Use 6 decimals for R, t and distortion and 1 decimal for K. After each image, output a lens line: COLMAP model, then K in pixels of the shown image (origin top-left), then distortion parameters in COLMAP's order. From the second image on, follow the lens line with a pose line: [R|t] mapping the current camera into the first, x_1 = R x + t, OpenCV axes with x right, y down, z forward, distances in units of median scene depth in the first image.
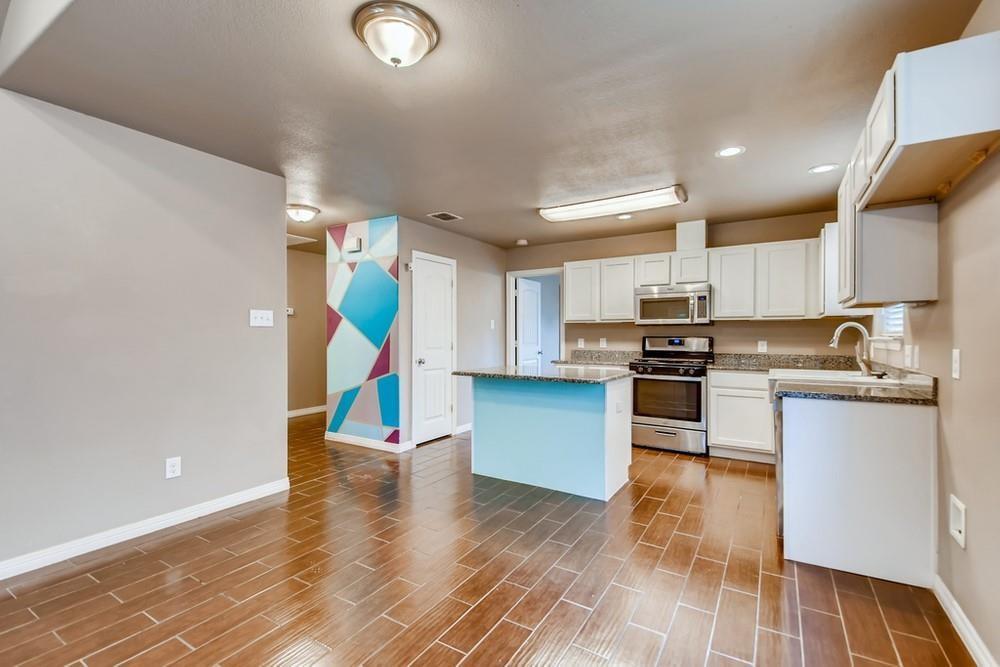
lens RADIAL K [[448.4, 0, 501.8], [0, 448.4, 337.7], [0, 0, 1]] dist [-0.000482, -0.000921]
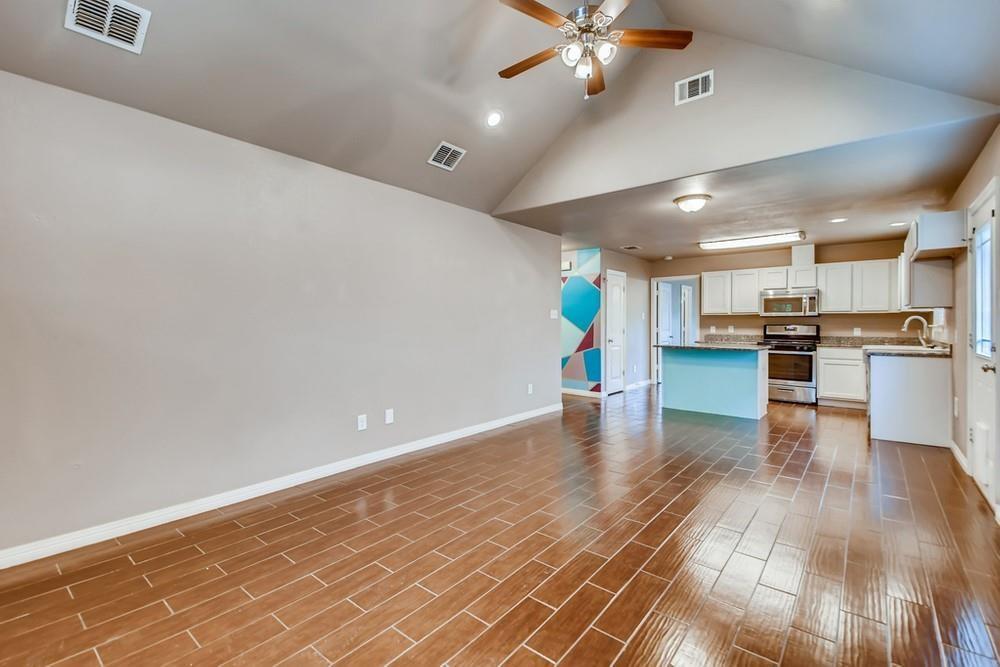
lens RADIAL K [[474.3, 0, 459.8], [0, 474.3, 327.1], [0, 0, 1]] dist [0.000882, -0.015909]
pose [[0.985957, 0.002356, -0.166986, -0.428956], [-0.002243, 0.999997, 0.000868, 0.006659], [0.166987, -0.000481, 0.985959, -0.709966]]
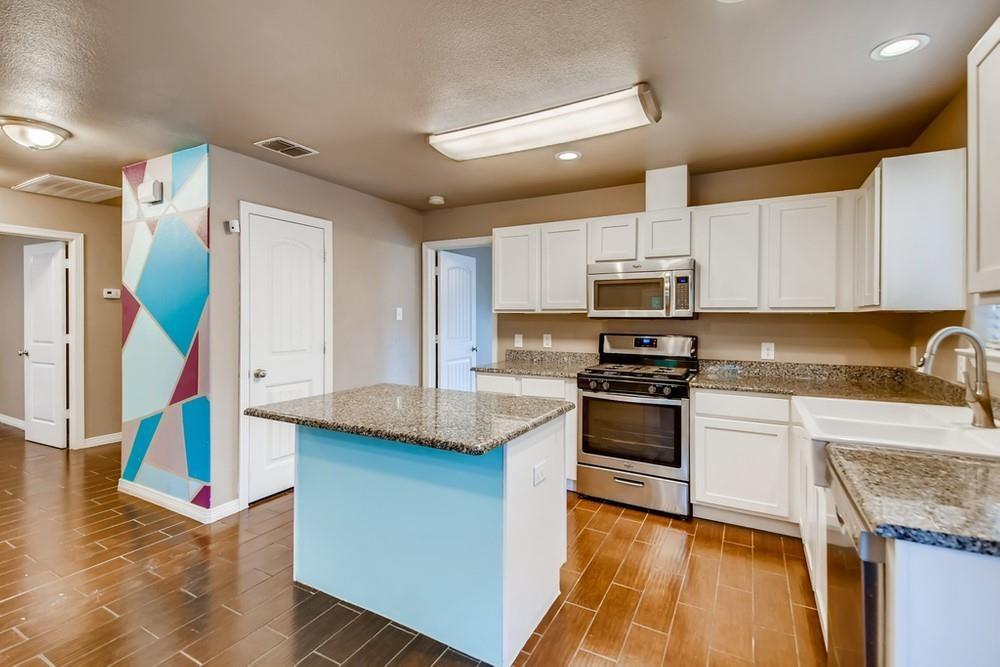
lens RADIAL K [[439.9, 0, 511.8], [0, 439.9, 314.7], [0, 0, 1]] dist [0.001234, -0.000319]
pose [[0.998337, 0.003562, 0.057537, 0.151518], [-0.003220, 0.999977, -0.006047, -0.030847], [-0.057557, 0.005852, 0.998325, 0.351829]]
